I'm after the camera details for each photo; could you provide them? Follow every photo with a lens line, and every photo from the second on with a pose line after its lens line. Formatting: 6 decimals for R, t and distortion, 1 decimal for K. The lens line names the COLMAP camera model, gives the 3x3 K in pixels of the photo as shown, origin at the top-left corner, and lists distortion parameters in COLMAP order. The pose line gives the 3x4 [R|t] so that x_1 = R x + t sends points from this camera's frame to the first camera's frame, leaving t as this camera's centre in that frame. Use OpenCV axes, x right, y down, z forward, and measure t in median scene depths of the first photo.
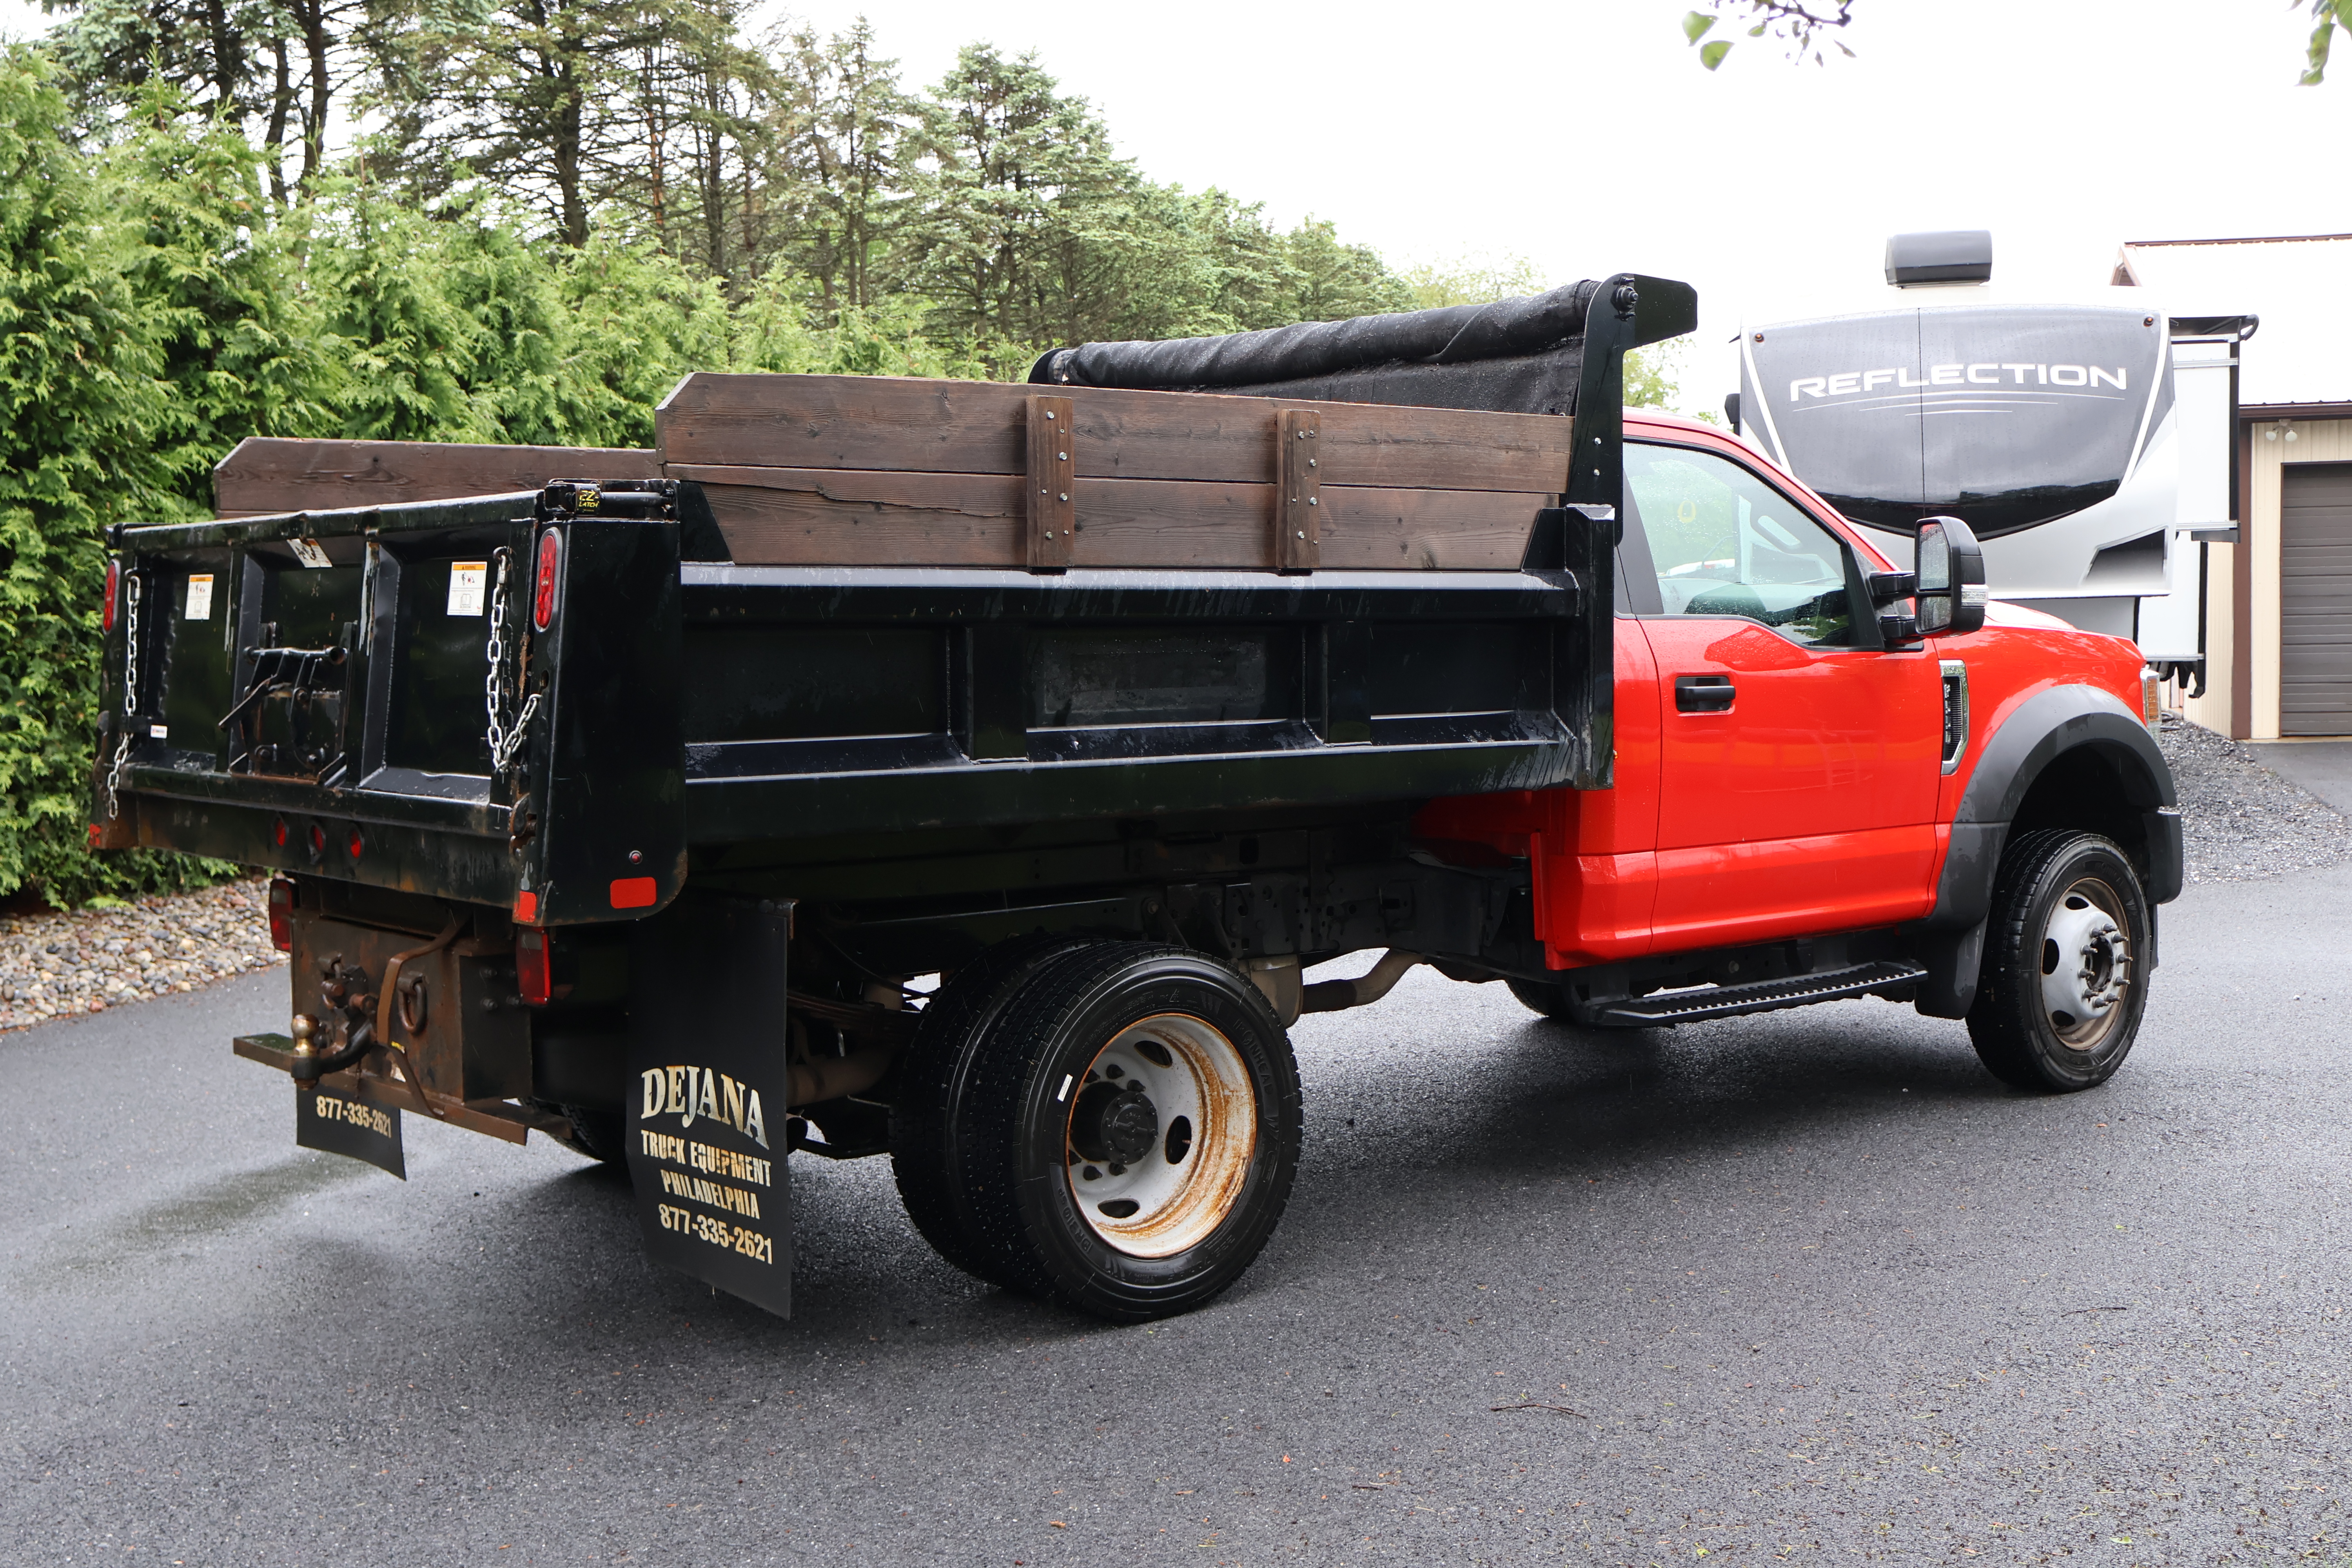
lens RADIAL K [[2727.1, 0, 1176.0], [0, 2727.1, 784.0], [0, 0, 1]] dist [0.009885, 0.015131]
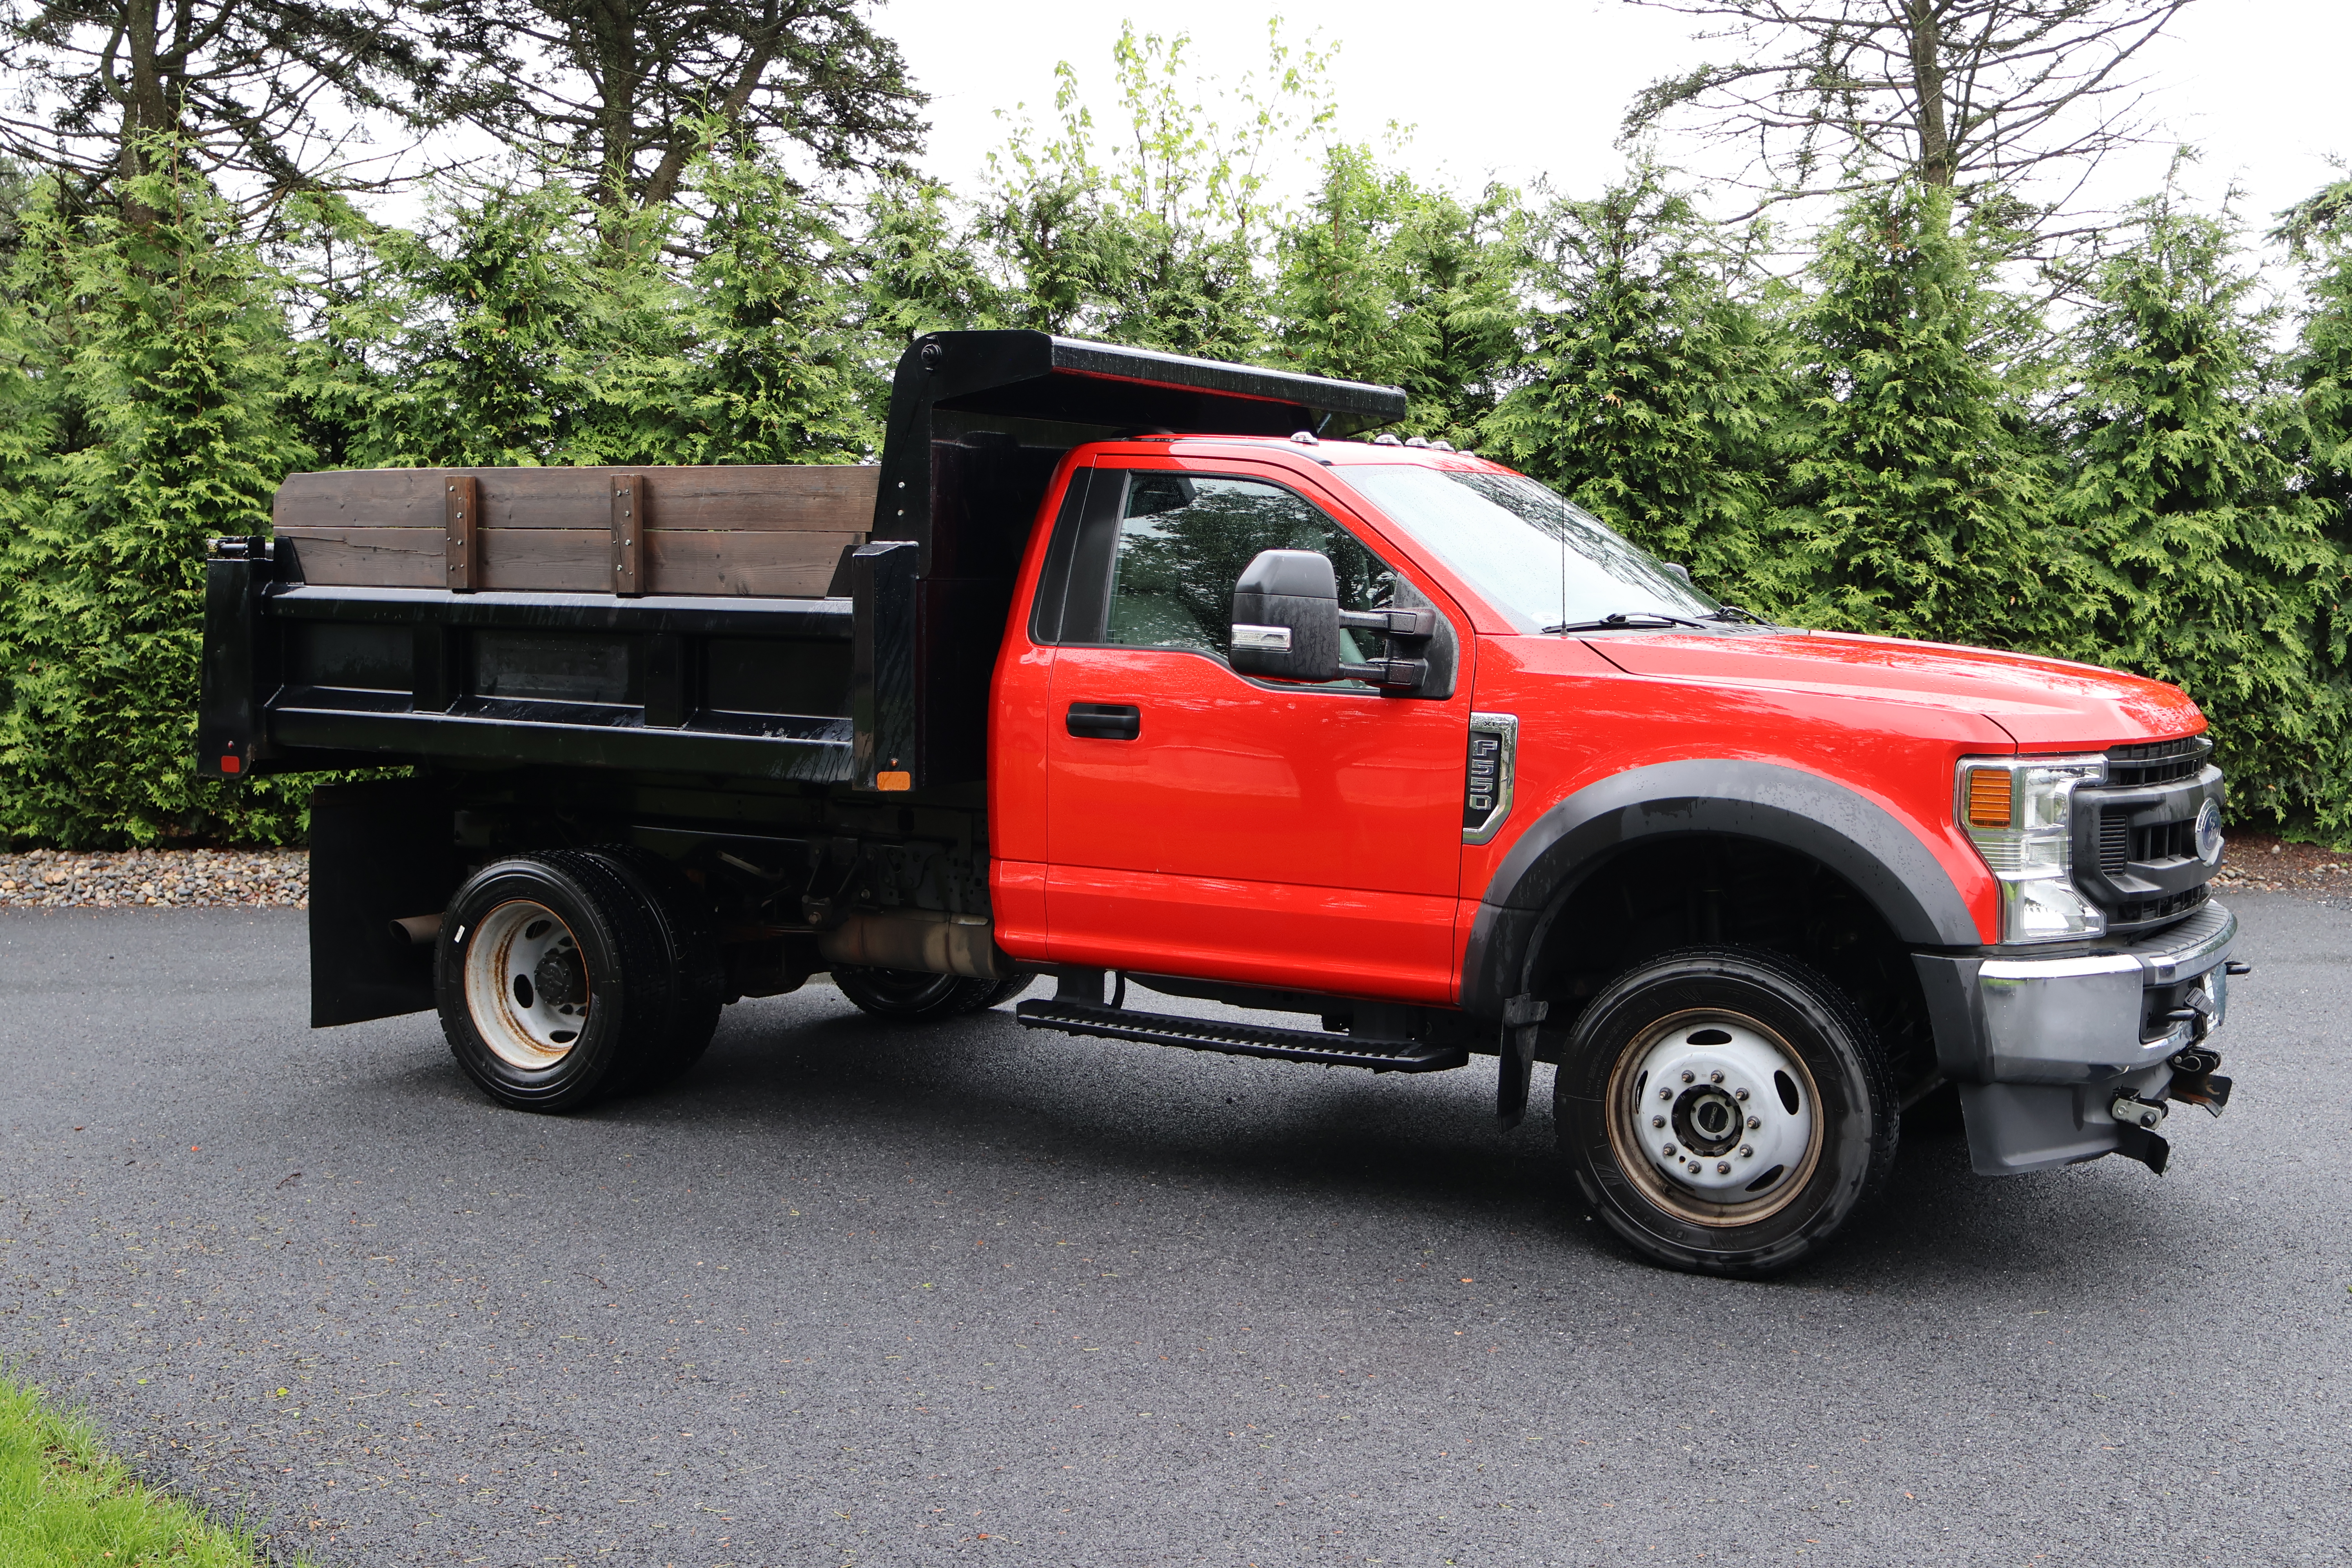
lens RADIAL K [[2559.7, 0, 1176.0], [0, 2559.7, 784.0], [0, 0, 1]] dist [0.006412, -0.022541]
pose [[0.335381, 0.092937, -0.937487, 1.226426], [-0.076834, 0.994505, 0.071103, -0.088669], [0.938944, 0.048184, 0.340679, 0.768325]]
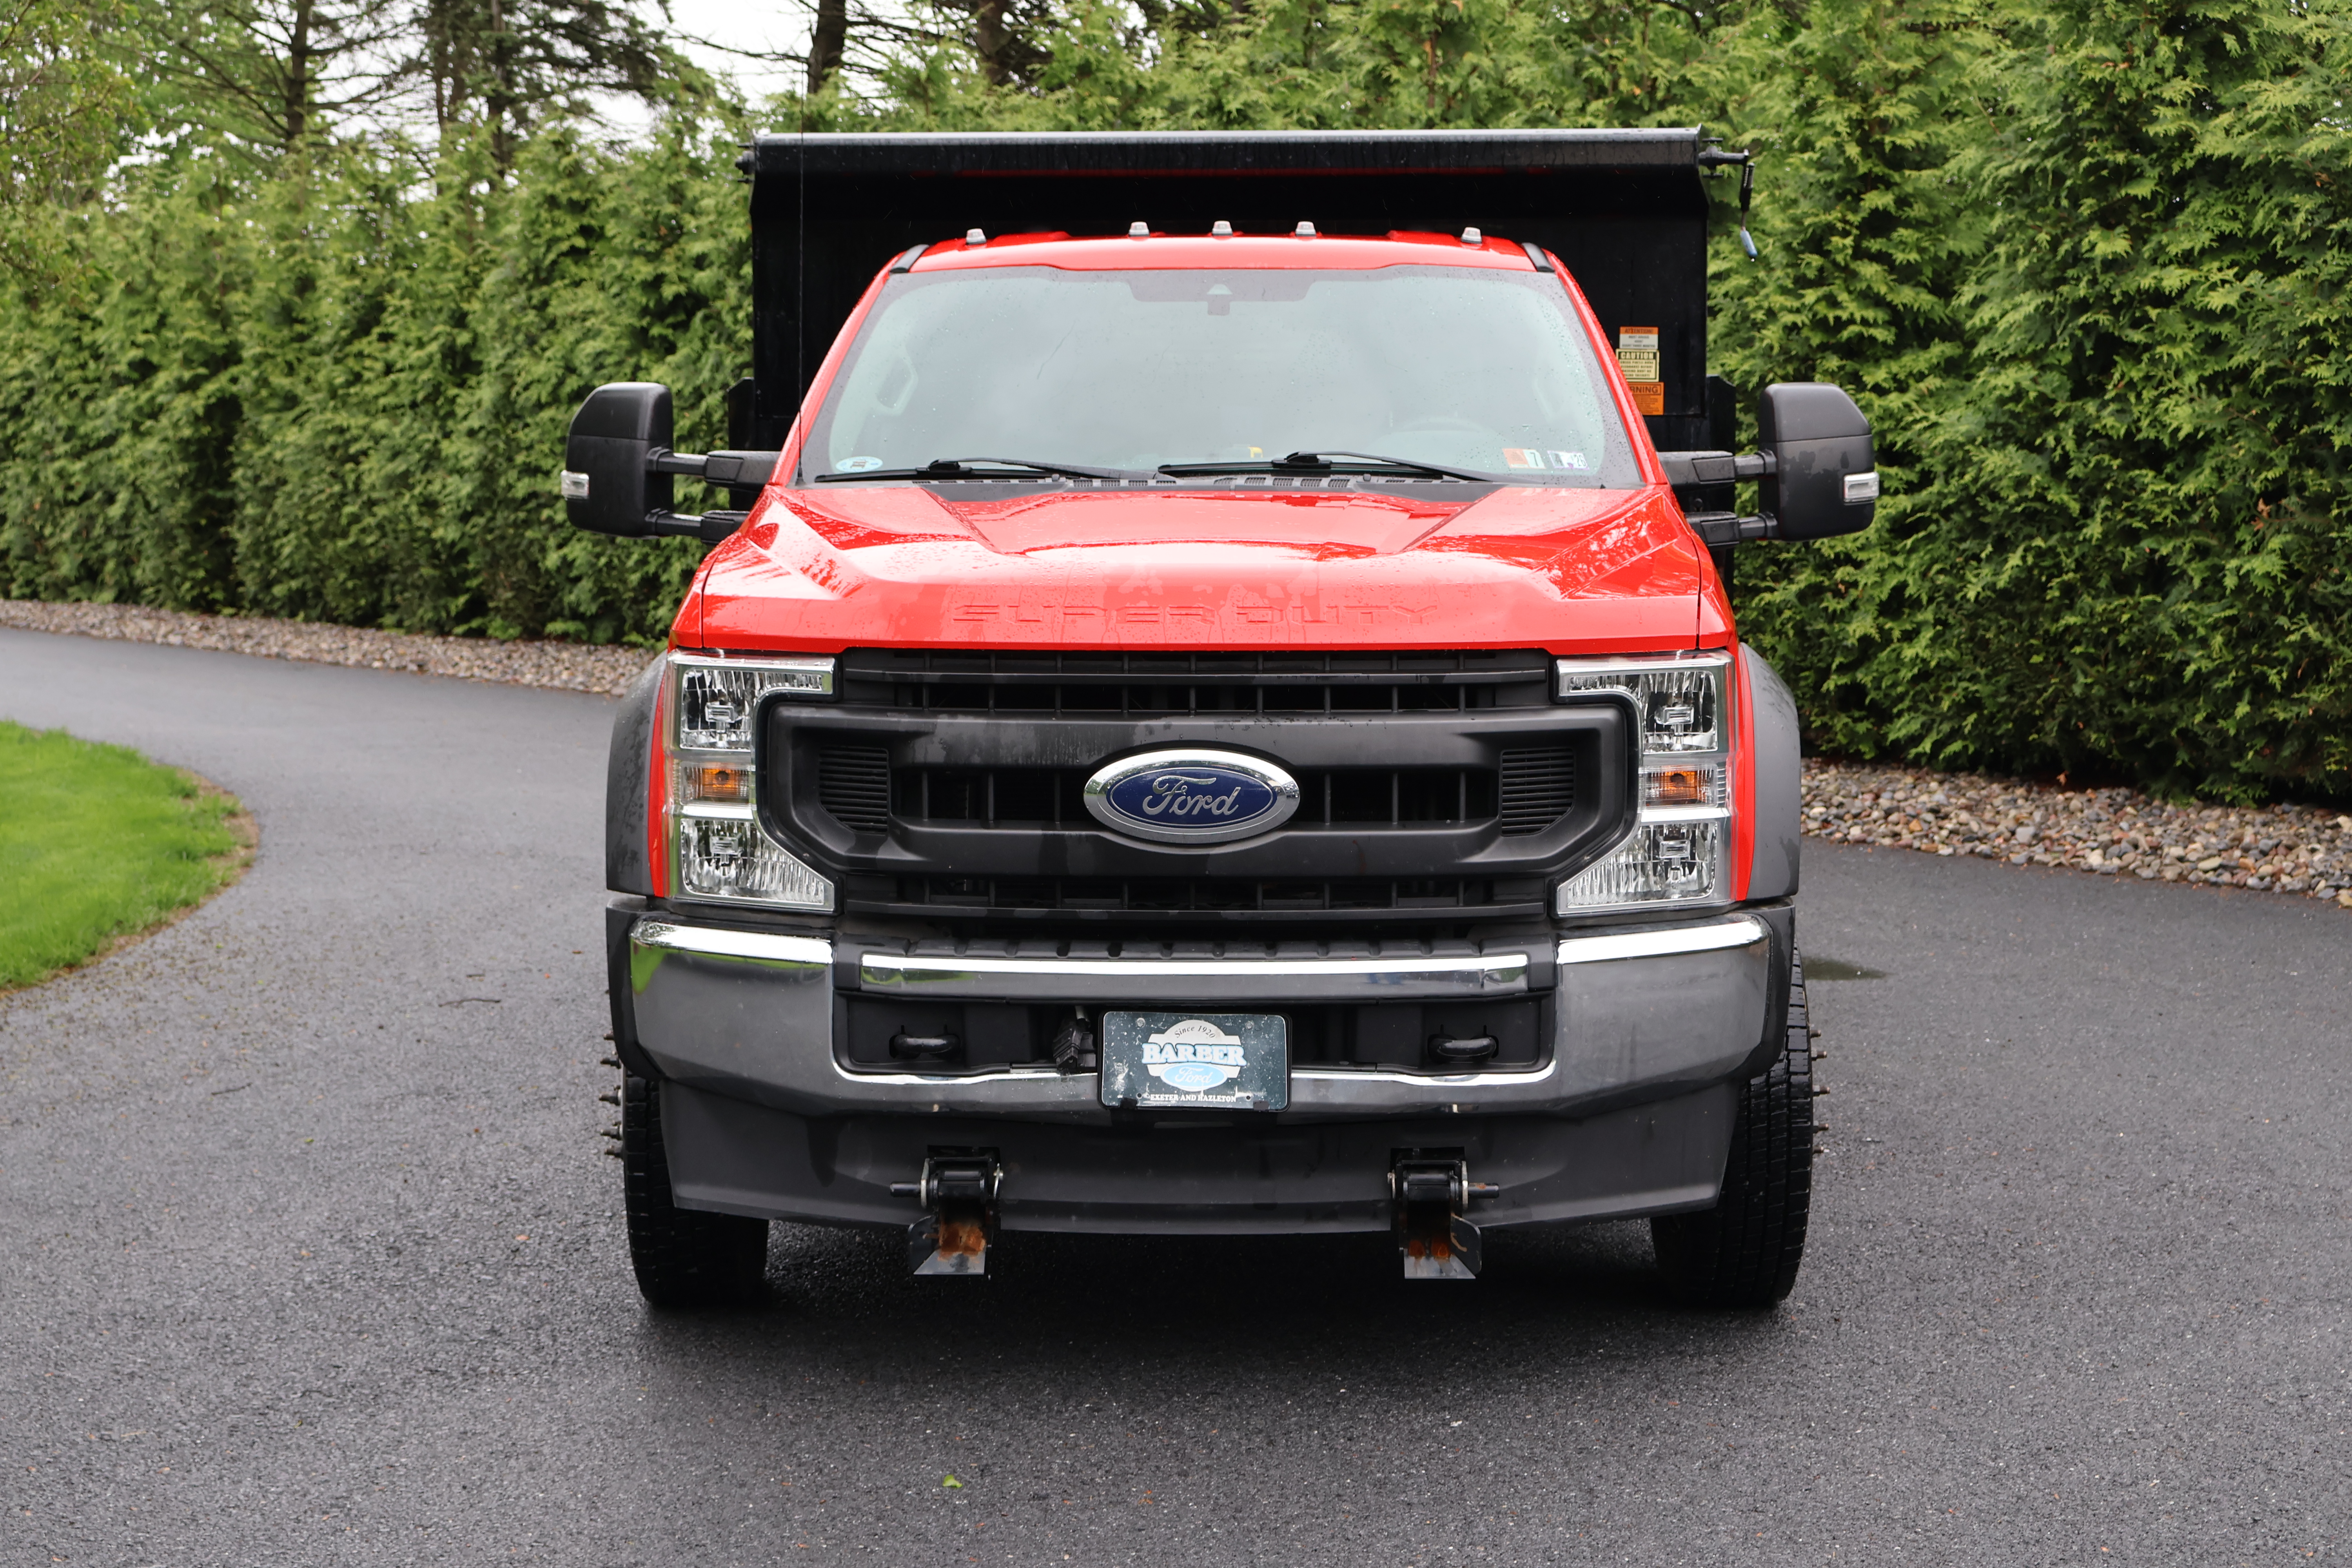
lens RADIAL K [[3944.2, 0, 1176.0], [0, 3944.2, 784.0], [0, 0, 1]] dist [0.044719, 0.046897]
pose [[-0.664983, 0.088434, -0.741604, 1.167316], [-0.039567, 0.987399, 0.153223, -0.186234], [0.745809, 0.131234, -0.653105, 2.129512]]
